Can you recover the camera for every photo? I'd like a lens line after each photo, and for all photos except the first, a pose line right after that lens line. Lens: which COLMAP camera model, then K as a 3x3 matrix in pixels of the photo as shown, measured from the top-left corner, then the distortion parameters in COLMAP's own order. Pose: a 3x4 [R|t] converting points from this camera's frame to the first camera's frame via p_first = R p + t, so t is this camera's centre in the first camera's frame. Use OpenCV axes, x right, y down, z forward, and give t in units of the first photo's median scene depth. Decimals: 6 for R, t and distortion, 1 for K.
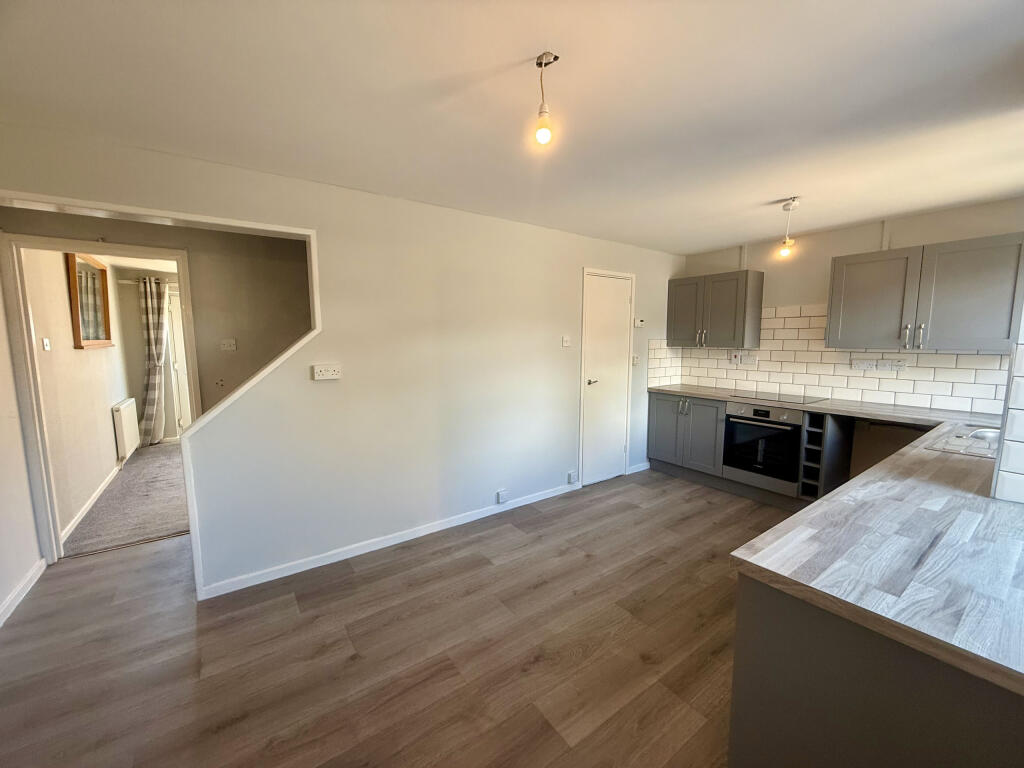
lens RADIAL K [[408.1, 0, 508.2], [0, 408.1, 381.3], [0, 0, 1]] dist [0.001997, 0.000403]
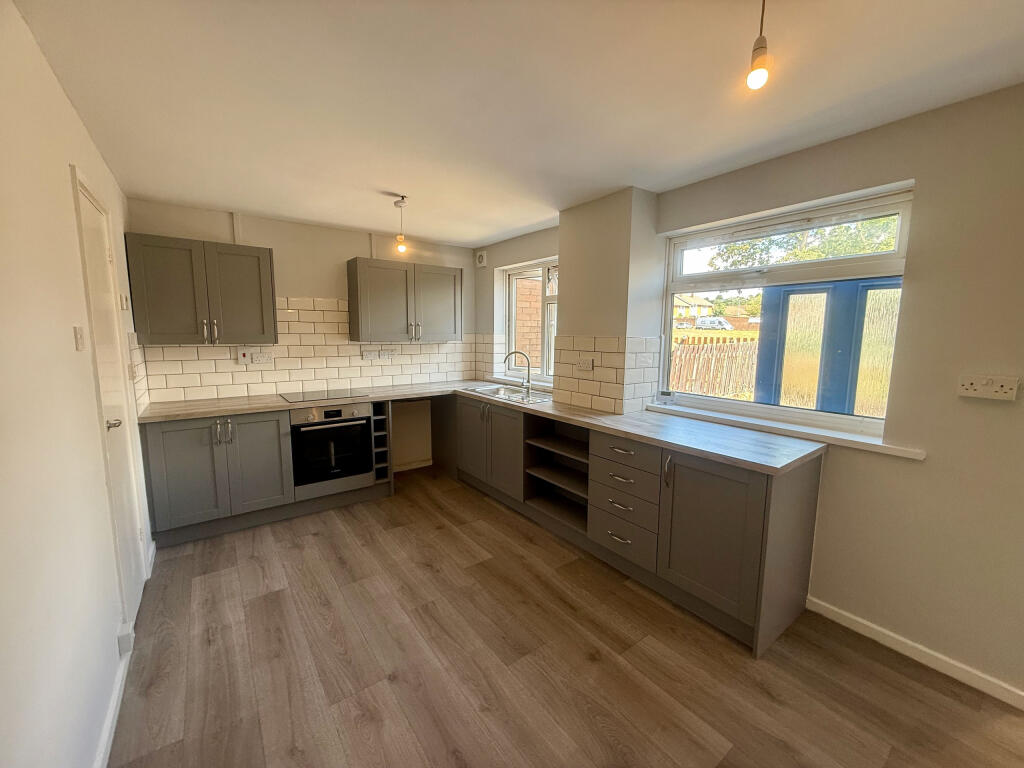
lens RADIAL K [[408.1, 0, 511.1], [0, 408.1, 381.6], [0, 0, 1]] dist [0.001997, 0.000403]
pose [[-0.025061, -0.119180, 0.992556, -0.291979], [0.097775, 0.987816, 0.121080, -0.064969], [-0.994893, 0.100082, -0.013103, 0.593575]]
